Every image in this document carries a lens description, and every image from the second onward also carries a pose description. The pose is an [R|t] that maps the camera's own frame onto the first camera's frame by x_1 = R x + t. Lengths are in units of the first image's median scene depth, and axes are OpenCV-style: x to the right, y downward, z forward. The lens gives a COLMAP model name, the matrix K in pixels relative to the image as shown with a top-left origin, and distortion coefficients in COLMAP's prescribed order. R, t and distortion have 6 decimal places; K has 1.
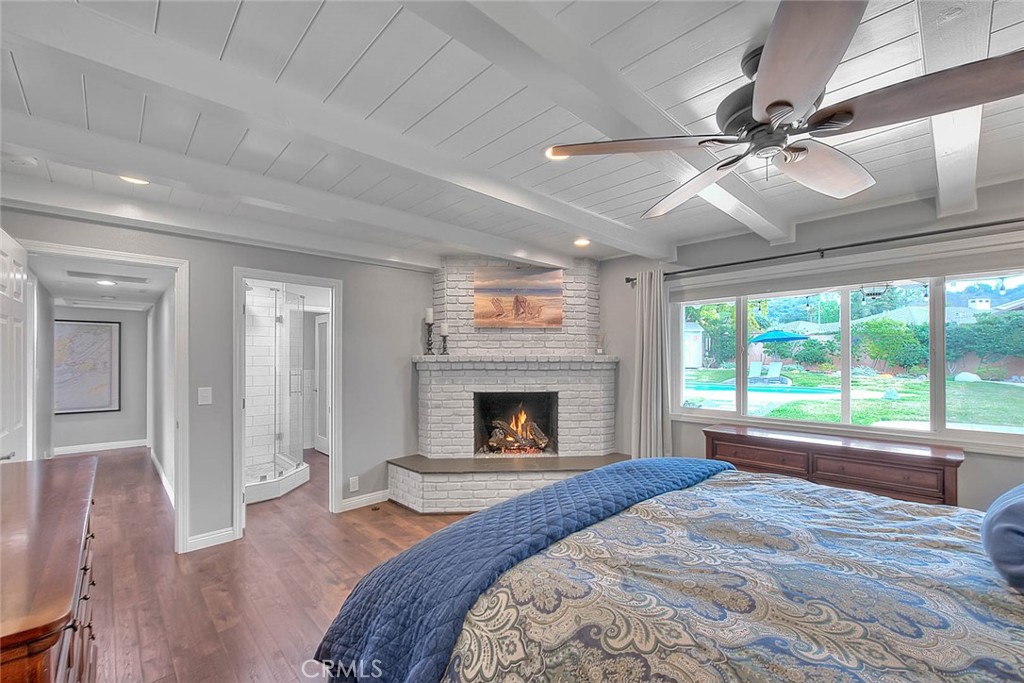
lens RADIAL K [[422.3, 0, 515.4], [0, 422.3, 362.1], [0, 0, 1]] dist [-0.002066, -0.000091]
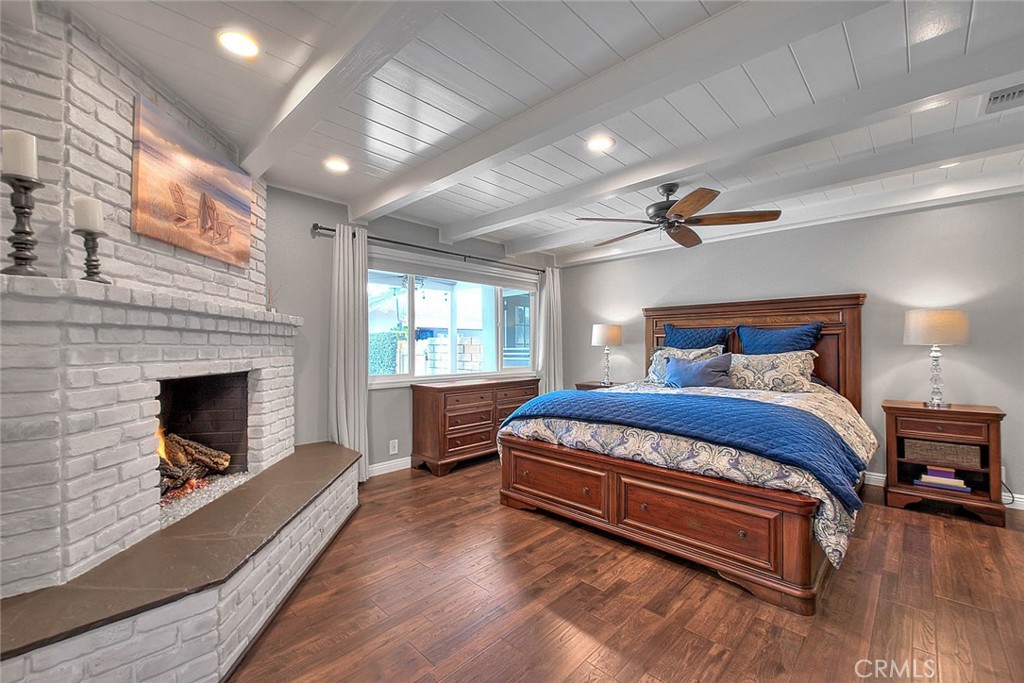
lens RADIAL K [[422.3, 0, 512.4], [0, 422.3, 343.3], [0, 0, 1]] dist [-0.002066, -0.000091]
pose [[-0.025125, 0.009916, 0.999635, -0.541672], [0.002699, 0.999948, -0.009851, 0.038197], [-0.999681, 0.002451, -0.025150, 0.636663]]
